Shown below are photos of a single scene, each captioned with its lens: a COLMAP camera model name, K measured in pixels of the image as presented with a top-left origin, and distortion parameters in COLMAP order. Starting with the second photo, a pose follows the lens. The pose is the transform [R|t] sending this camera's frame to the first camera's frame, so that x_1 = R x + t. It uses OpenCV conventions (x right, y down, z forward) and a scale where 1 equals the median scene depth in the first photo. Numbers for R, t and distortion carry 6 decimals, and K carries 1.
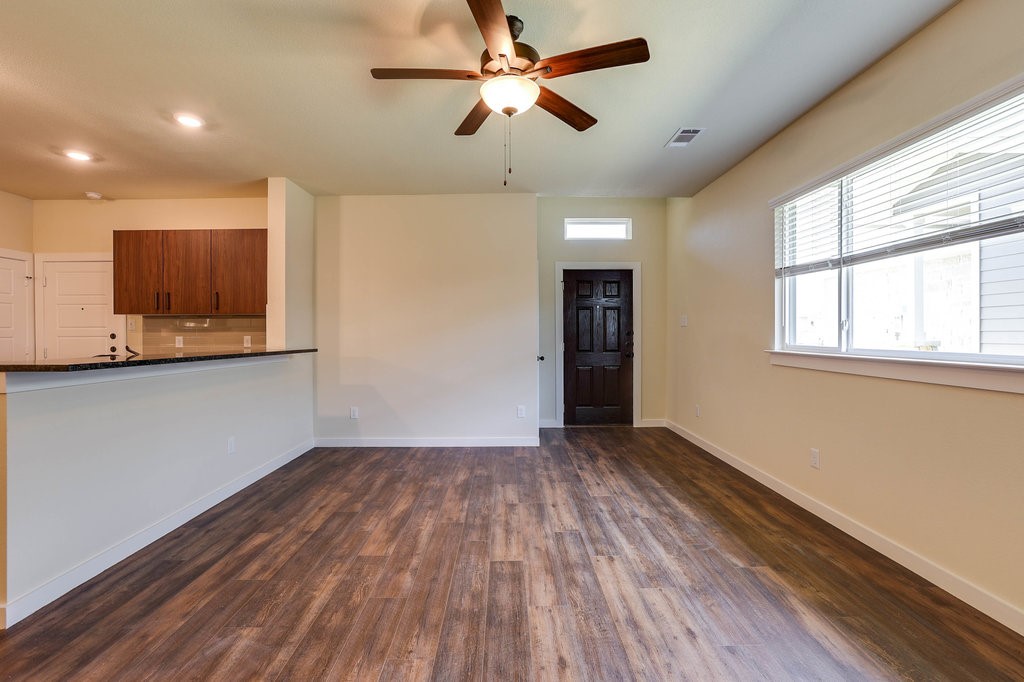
lens RADIAL K [[444.3, 0, 509.0], [0, 444.3, 338.0], [0, 0, 1]] dist [-0.040077, 0.018327]
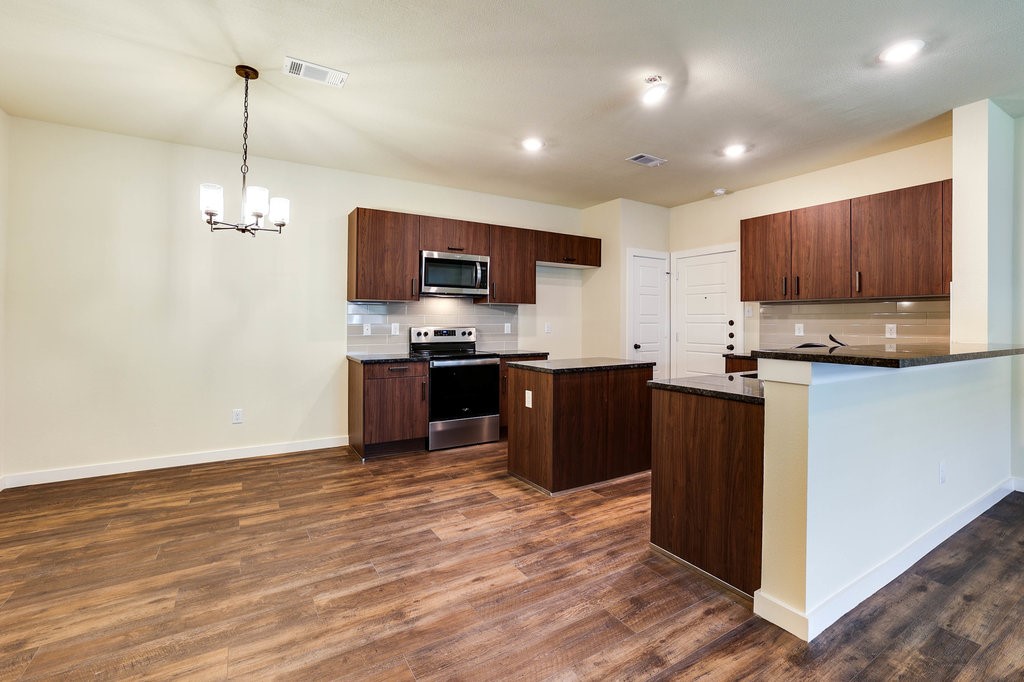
lens RADIAL K [[461.5, 0, 510.0], [0, 461.5, 314.8], [0, 0, 1]] dist [-0.032942, 0.015030]
pose [[0.516242, -0.007489, -0.856410, -0.388859], [-0.012900, 0.999780, -0.016519, 0.001785], [0.856345, 0.019575, 0.516032, -0.029745]]
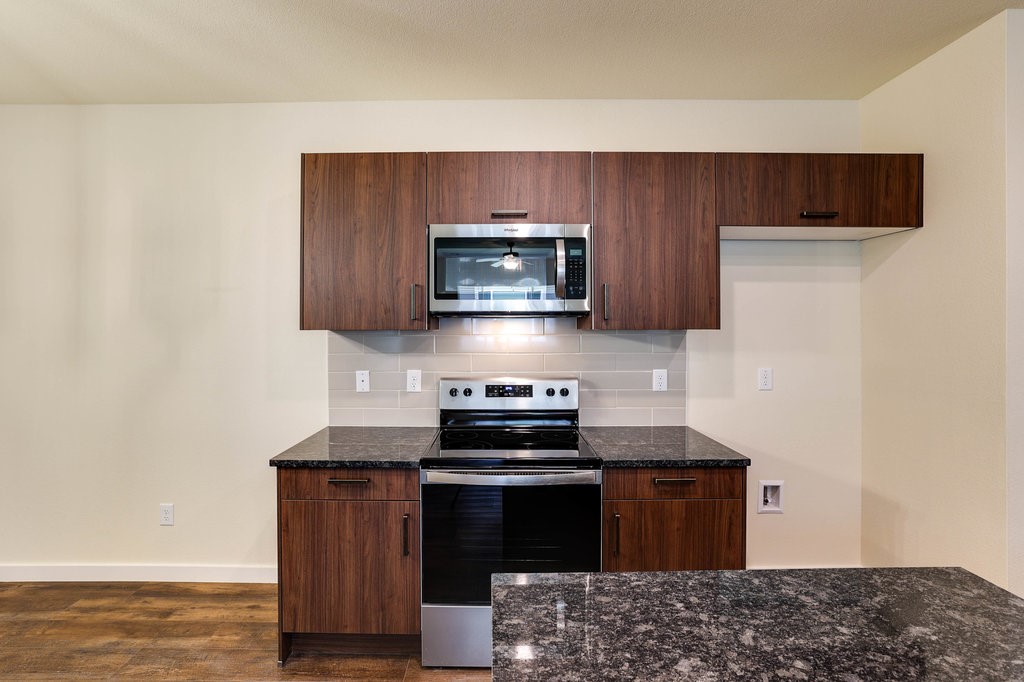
lens RADIAL K [[446.8, 0, 491.3], [0, 446.8, 323.7], [0, 0, 1]] dist [-0.039240, 0.016044]
pose [[-0.011419, -0.002751, -0.999931, -1.130207], [-0.006452, 0.999976, -0.002677, -0.073564], [0.999914, 0.006421, -0.011436, 0.600388]]
